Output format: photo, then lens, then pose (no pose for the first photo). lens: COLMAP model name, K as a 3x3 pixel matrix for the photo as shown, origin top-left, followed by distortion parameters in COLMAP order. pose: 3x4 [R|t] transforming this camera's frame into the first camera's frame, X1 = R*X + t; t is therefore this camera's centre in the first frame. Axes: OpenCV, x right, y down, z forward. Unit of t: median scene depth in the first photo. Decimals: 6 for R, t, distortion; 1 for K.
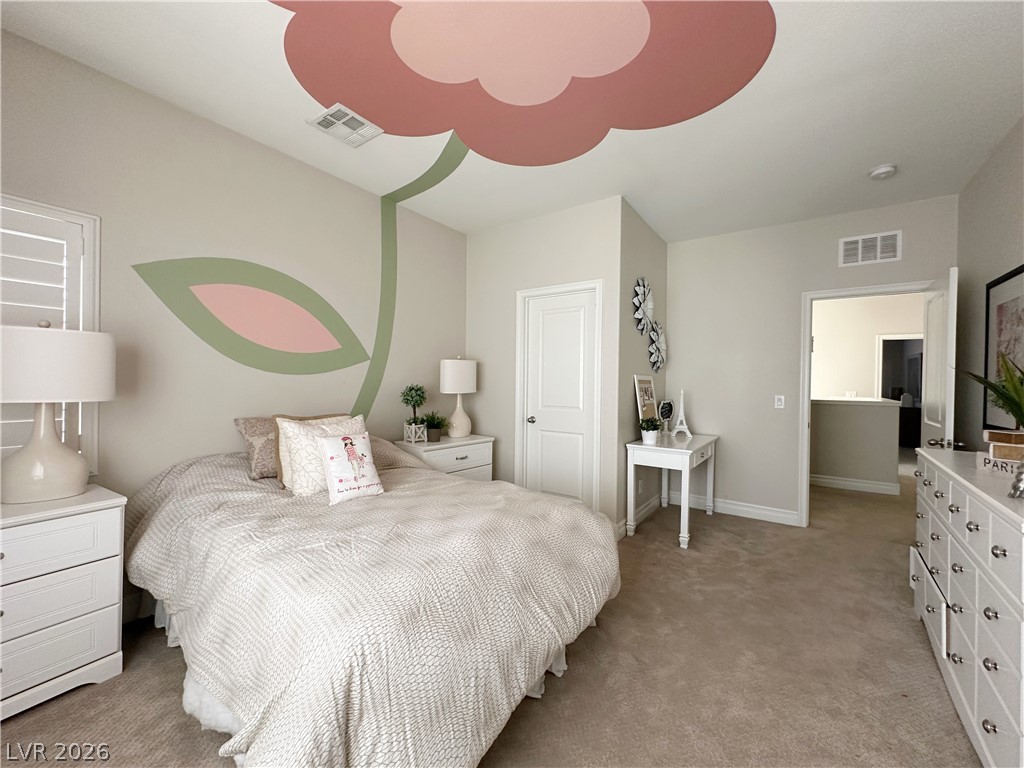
lens RADIAL K [[410.3, 0, 511.4], [0, 410.3, 381.6], [0, 0, 1]] dist [-0.003841, 0.001838]
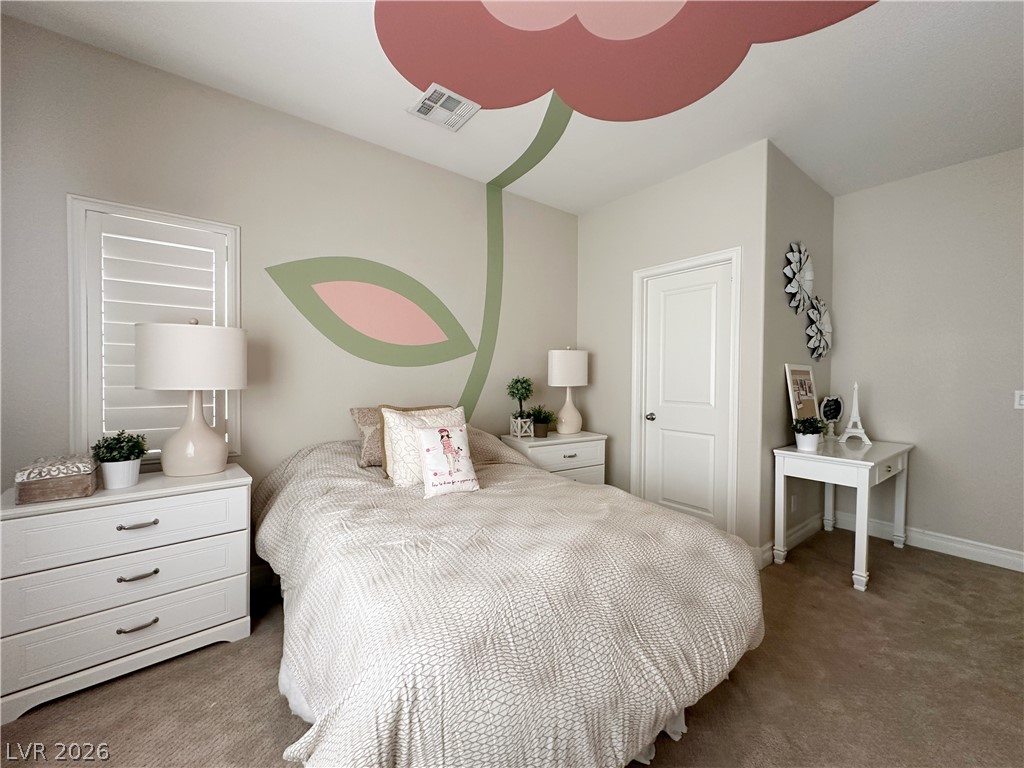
lens RADIAL K [[410.3, 0, 512.2], [0, 410.3, 381.6], [0, 0, 1]] dist [-0.003841, 0.001838]
pose [[0.956619, -0.000270, -0.291340, 0.036272], [0.002870, 0.999960, 0.008497, 0.015886], [0.291326, -0.008964, 0.956582, 0.127139]]
